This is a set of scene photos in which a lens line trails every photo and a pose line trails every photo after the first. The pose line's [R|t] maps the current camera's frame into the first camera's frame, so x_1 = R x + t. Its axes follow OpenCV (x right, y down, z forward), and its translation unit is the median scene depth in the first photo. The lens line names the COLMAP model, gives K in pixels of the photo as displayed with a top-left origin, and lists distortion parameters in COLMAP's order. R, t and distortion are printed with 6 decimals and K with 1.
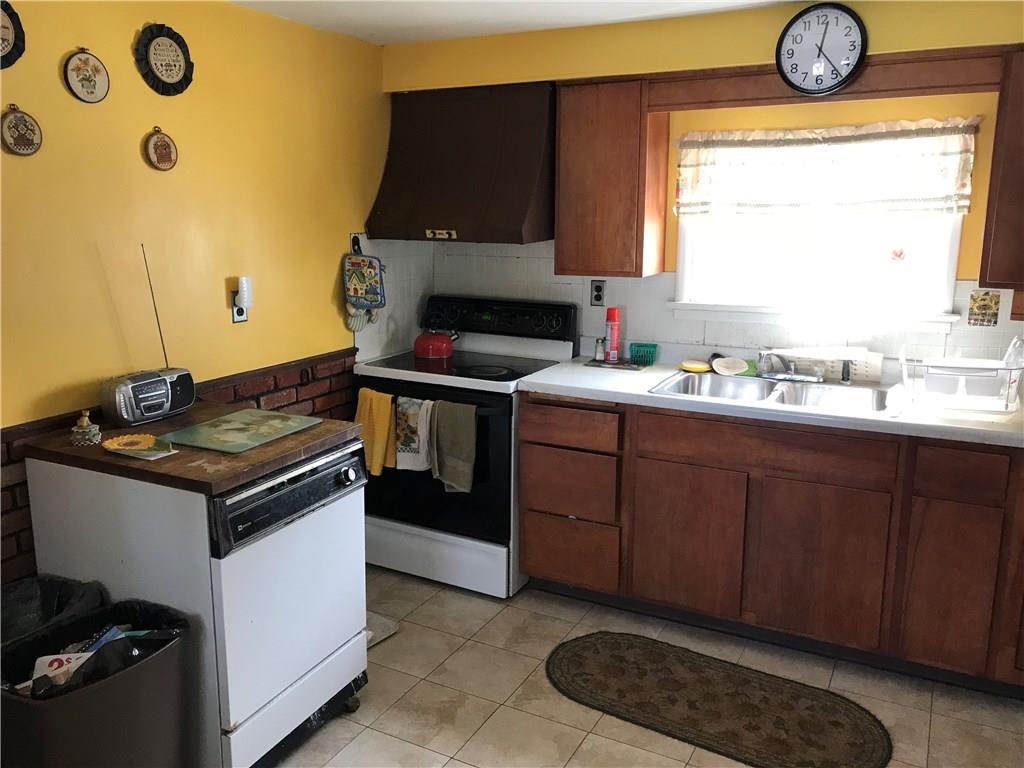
lens RADIAL K [[875.0, 0, 512.0], [0, 875.0, 384.0], [0, 0, 1]] dist [0.056091, -0.002876]
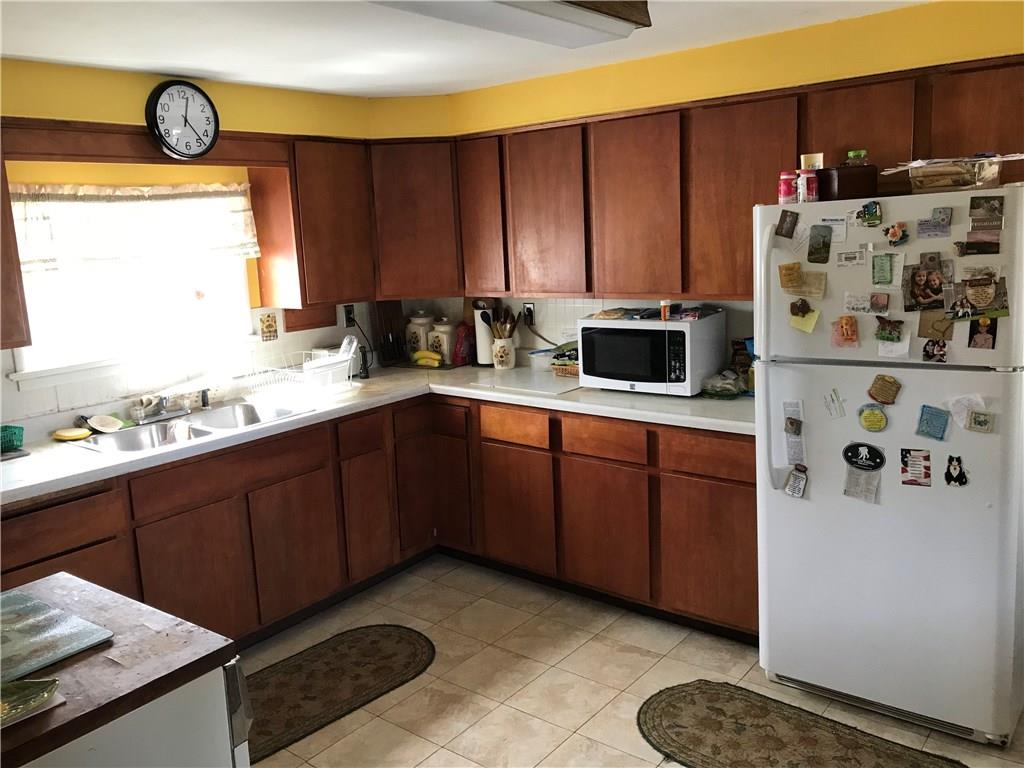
lens RADIAL K [[875.0, 0, 512.0], [0, 875.0, 384.0], [0, 0, 1]] dist [0.056091, -0.002876]
pose [[0.176894, -0.188034, 0.966101, -0.696752], [0.251913, 0.957535, 0.140241, -0.098691], [-0.951446, 0.218565, 0.216750, 0.400426]]
